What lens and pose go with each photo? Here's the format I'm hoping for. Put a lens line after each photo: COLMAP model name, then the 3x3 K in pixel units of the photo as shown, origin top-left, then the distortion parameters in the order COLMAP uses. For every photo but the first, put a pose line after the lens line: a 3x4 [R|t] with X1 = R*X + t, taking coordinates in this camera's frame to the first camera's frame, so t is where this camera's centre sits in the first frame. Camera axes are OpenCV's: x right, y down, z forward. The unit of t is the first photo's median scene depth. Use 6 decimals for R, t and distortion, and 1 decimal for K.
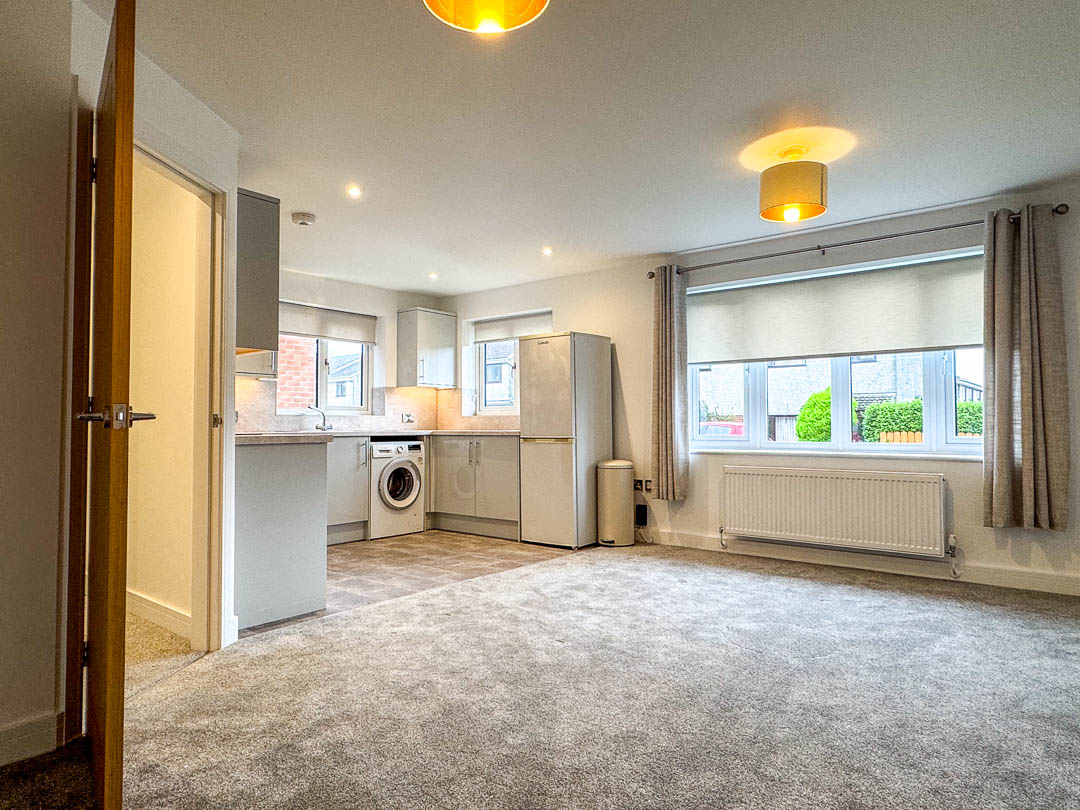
lens RADIAL K [[658.9, 0, 533.2], [0, 658.9, 406.7], [0, 0, 1]] dist [-0.001463, -0.000065]
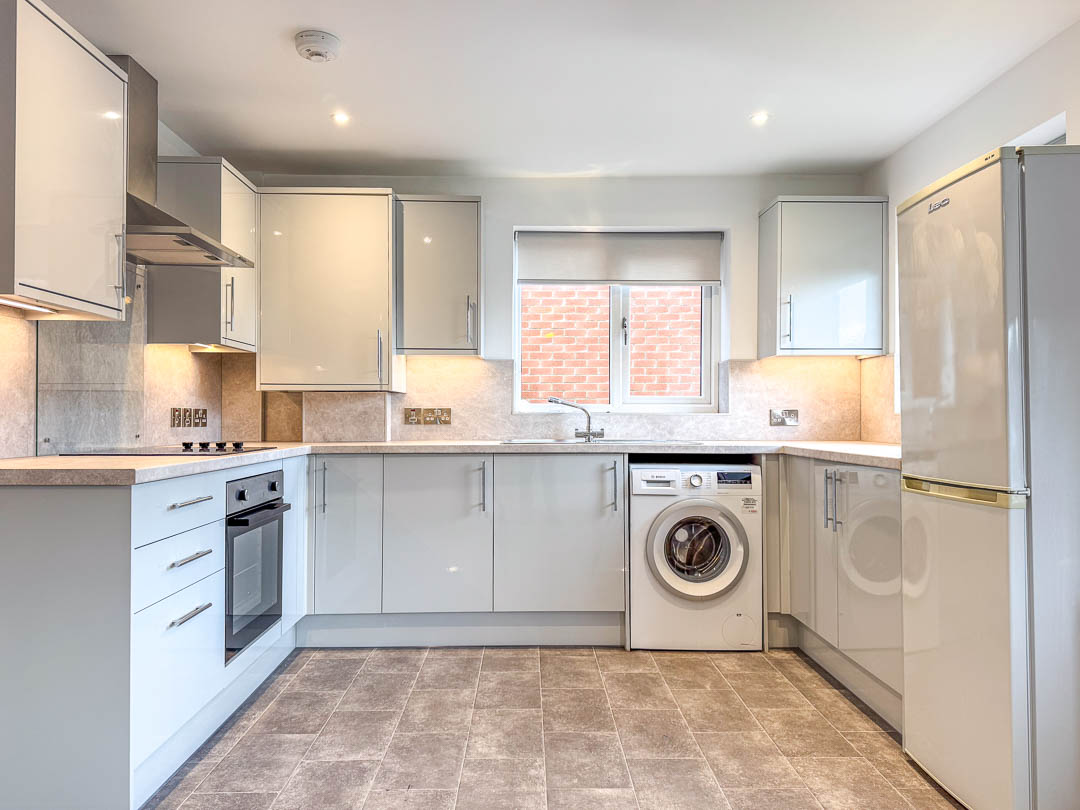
lens RADIAL K [[773.2, 0, 536.2], [0, 773.2, 407.2], [0, 0, 1]] dist [0.057145, -0.002339]
pose [[0.636856, -0.005534, -0.770963, 0.178194], [0.018821, 0.999788, 0.008370, 0.000567], [0.770753, -0.019841, 0.636825, 0.514583]]
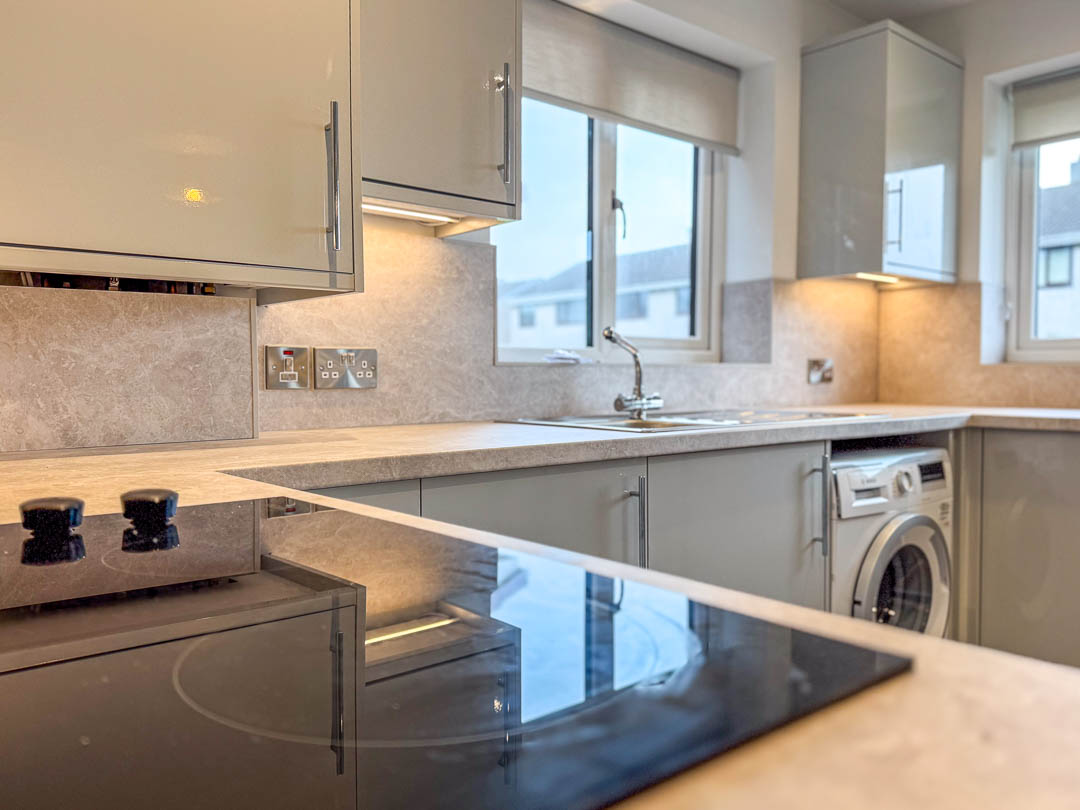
lens RADIAL K [[858.9, 0, 538.8], [0, 858.9, 410.3], [0, 0, 1]] dist [0.053040, -0.004196]
pose [[0.983822, 0.007452, -0.178993, -0.285224], [0.005078, 0.997573, 0.069446, 0.006526], [0.179076, -0.069231, 0.981396, 0.592654]]
